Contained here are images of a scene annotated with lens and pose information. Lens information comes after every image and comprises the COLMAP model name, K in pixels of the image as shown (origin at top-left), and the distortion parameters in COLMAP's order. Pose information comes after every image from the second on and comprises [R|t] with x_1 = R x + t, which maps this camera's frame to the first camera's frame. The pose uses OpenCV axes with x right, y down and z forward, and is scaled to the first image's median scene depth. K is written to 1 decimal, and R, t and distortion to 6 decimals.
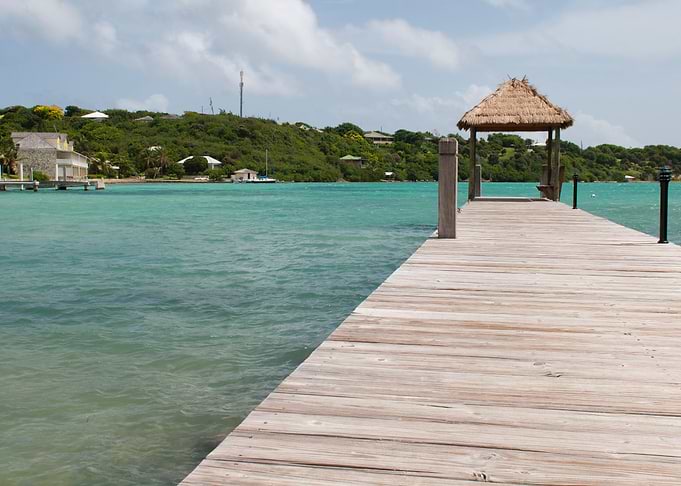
lens RADIAL K [[901.9, 0, 340.5], [0, 901.9, 243.0], [0, 0, 1]] dist [0.001463, 0.017691]
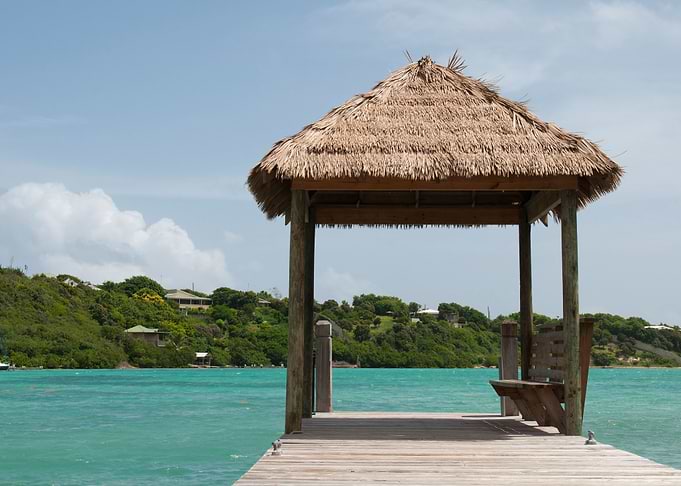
lens RADIAL K [[901.9, 0, 340.5], [0, 901.9, 243.0], [0, 0, 1]] dist [0.001463, 0.017691]
pose [[0.989483, 0.018571, 0.143450, 0.057777], [0.010862, 0.979385, -0.201712, -0.024256], [-0.144239, 0.201149, 0.968883, 0.347822]]
